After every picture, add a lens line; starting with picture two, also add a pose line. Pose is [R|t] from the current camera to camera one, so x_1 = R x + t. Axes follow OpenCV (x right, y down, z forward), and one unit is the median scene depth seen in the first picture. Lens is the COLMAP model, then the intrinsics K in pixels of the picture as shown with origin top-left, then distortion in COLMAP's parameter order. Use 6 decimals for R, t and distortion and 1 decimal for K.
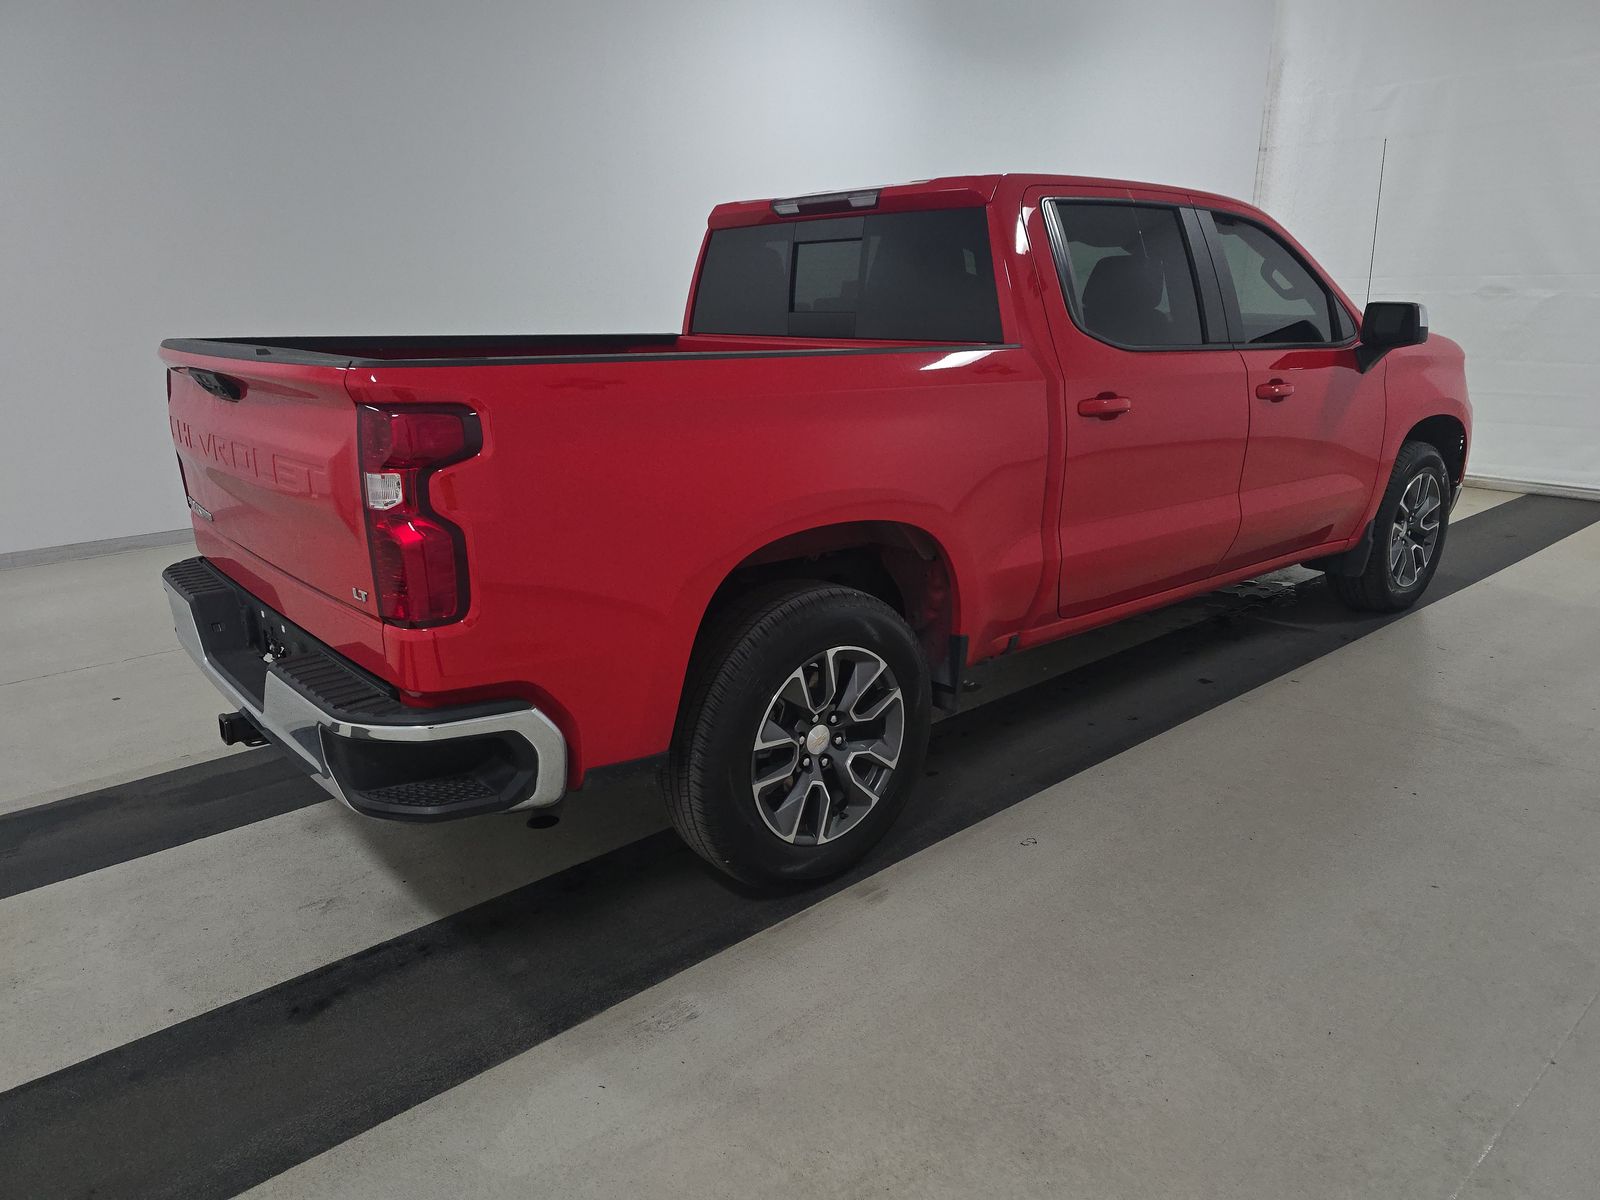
lens RADIAL K [[1063.2, 0, 792.9], [0, 1063.2, 594.3], [0, 0, 1]] dist [0.028108, -0.012437]
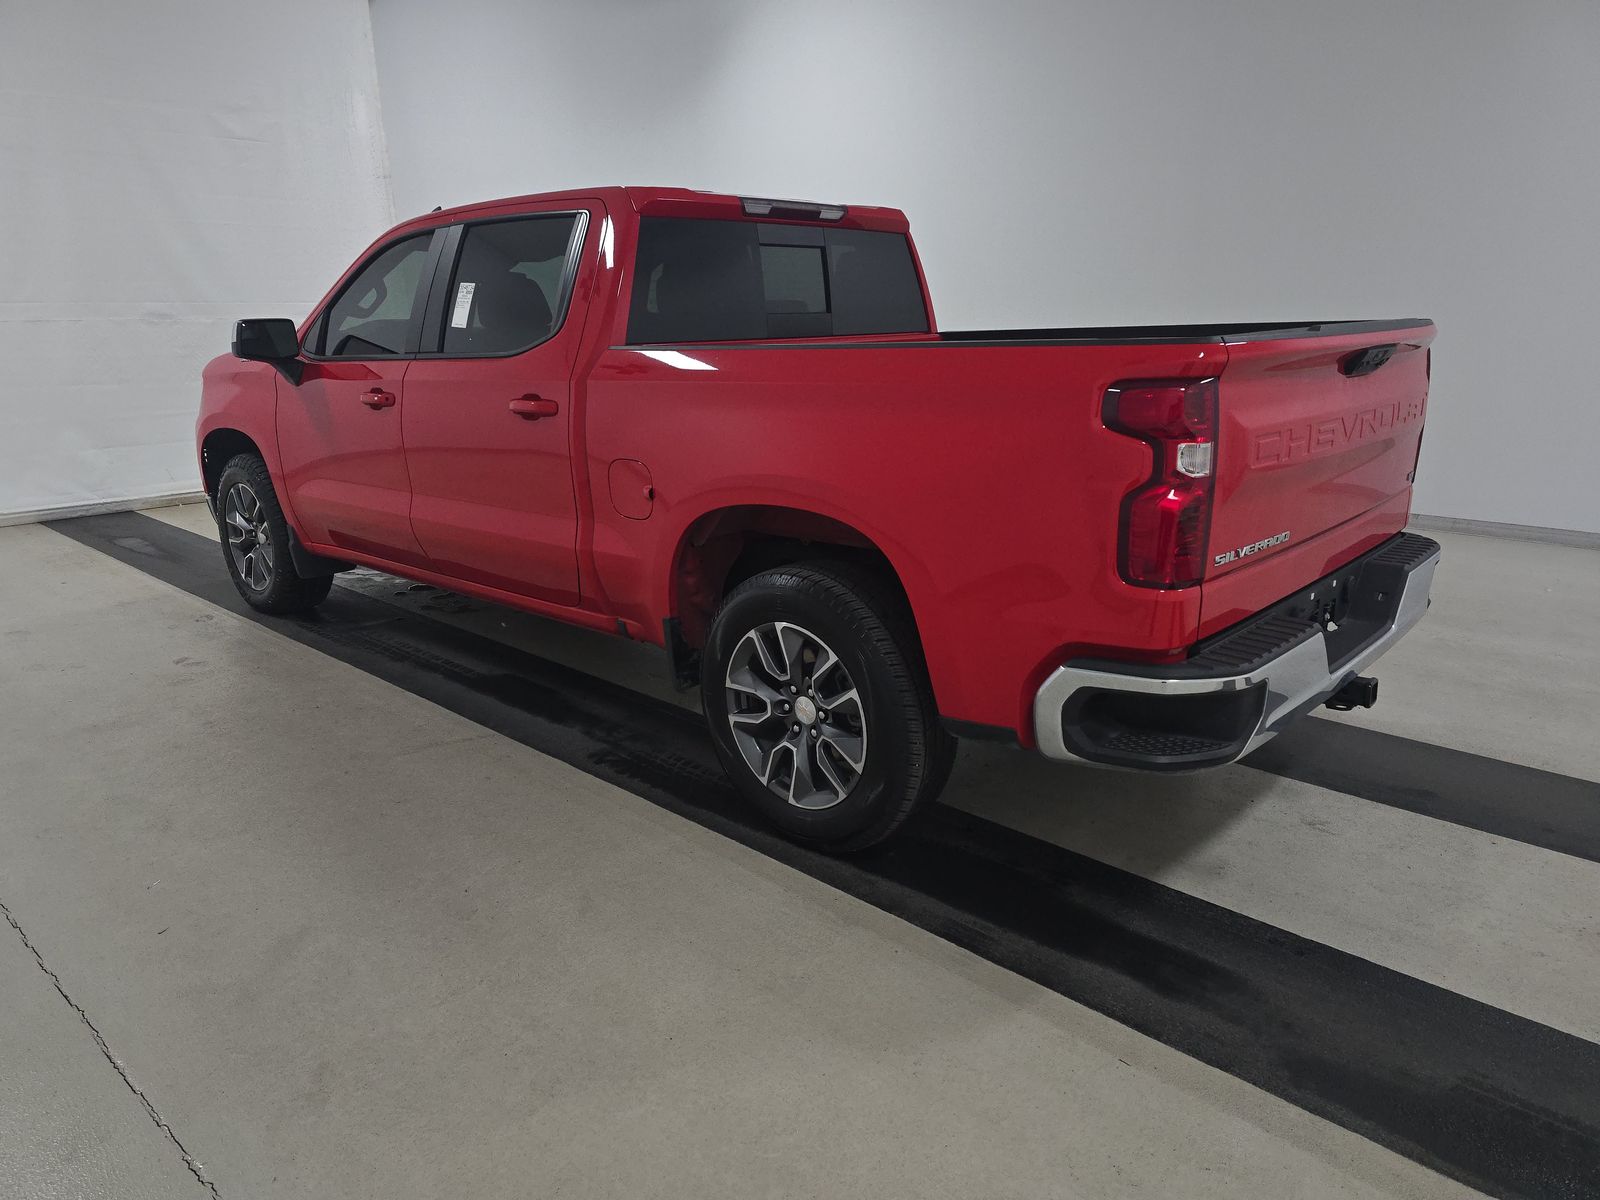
lens RADIAL K [[1063.2, 0, 799.0], [0, 1063.2, 603.1], [0, 0, 1]] dist [0.028108, -0.012437]
pose [[-0.109791, -0.253759, 0.961016, -1.110339], [0.286487, 0.917750, 0.275064, -0.307724], [-0.951772, 0.305519, -0.028062, 1.177655]]
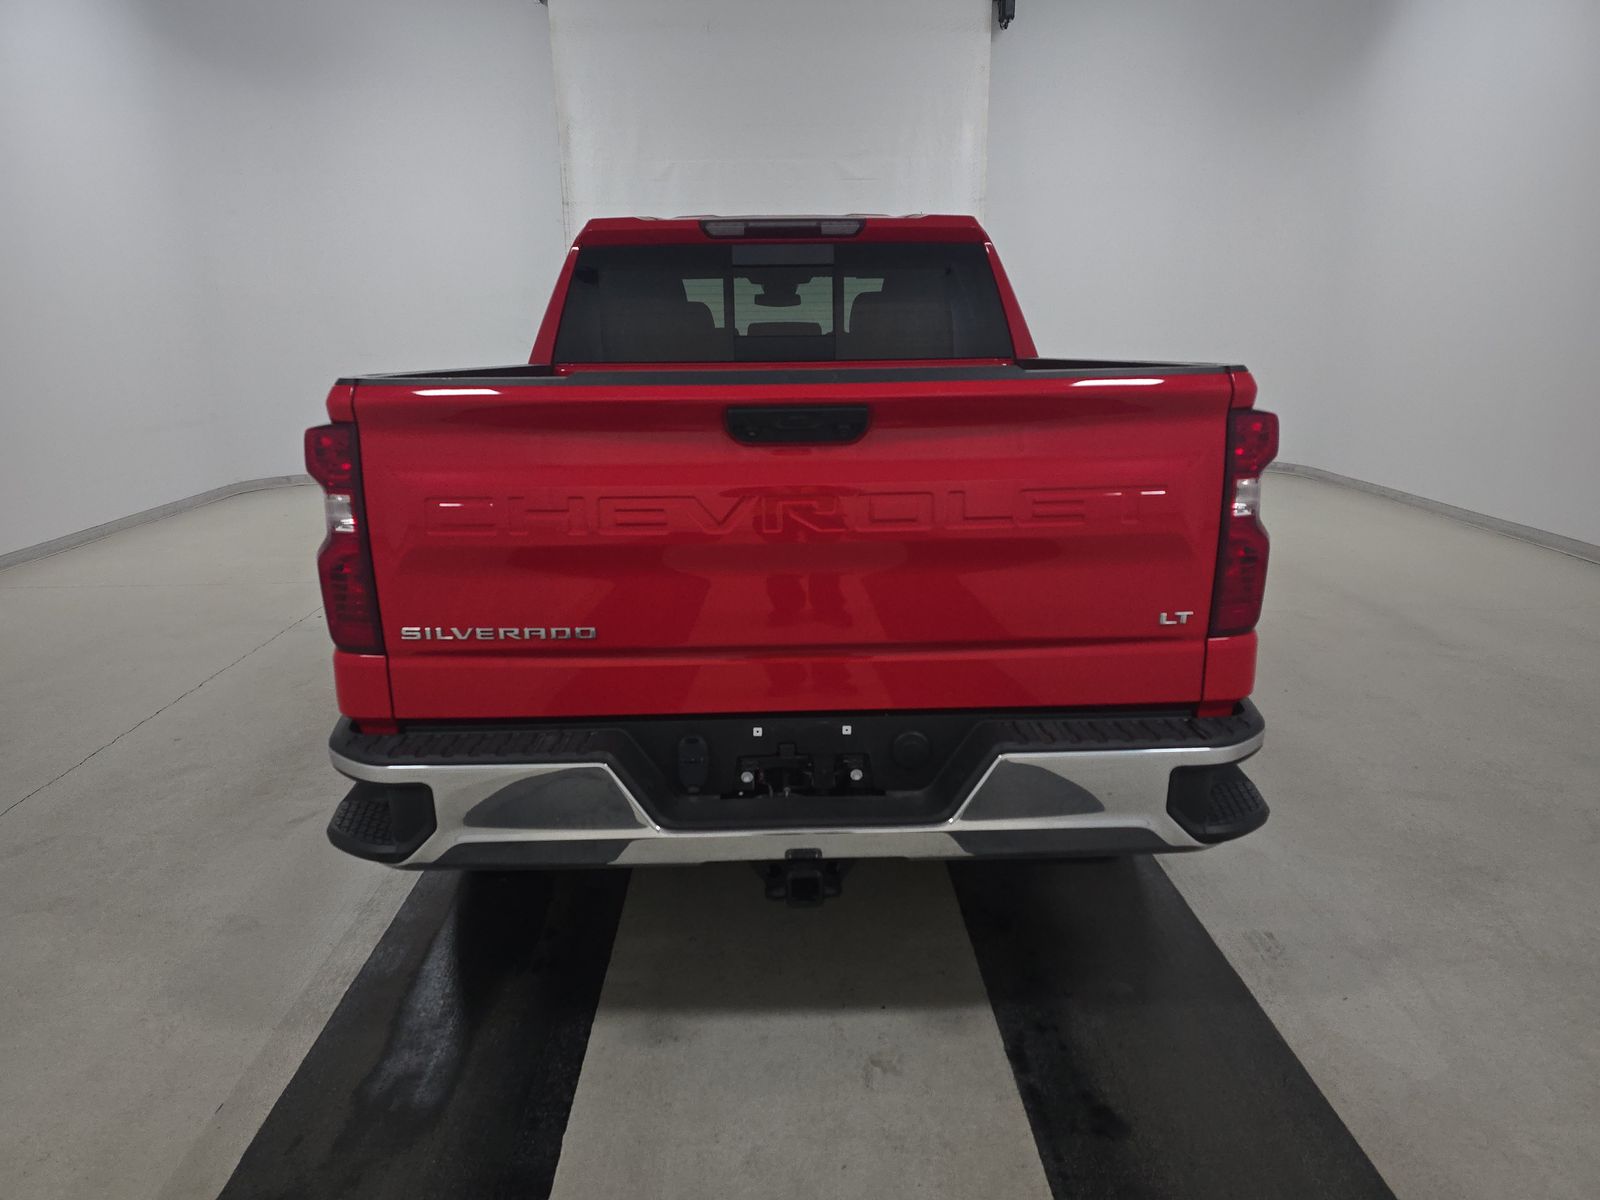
lens RADIAL K [[1063.2, 0, 800.5], [0, 1063.2, 601.3], [0, 0, 1]] dist [0.028108, -0.012437]
pose [[0.630307, -0.188071, 0.753221, -0.800957], [0.213926, 0.974727, 0.064363, -0.088504], [-0.746290, 0.120565, 0.654611, 0.385545]]
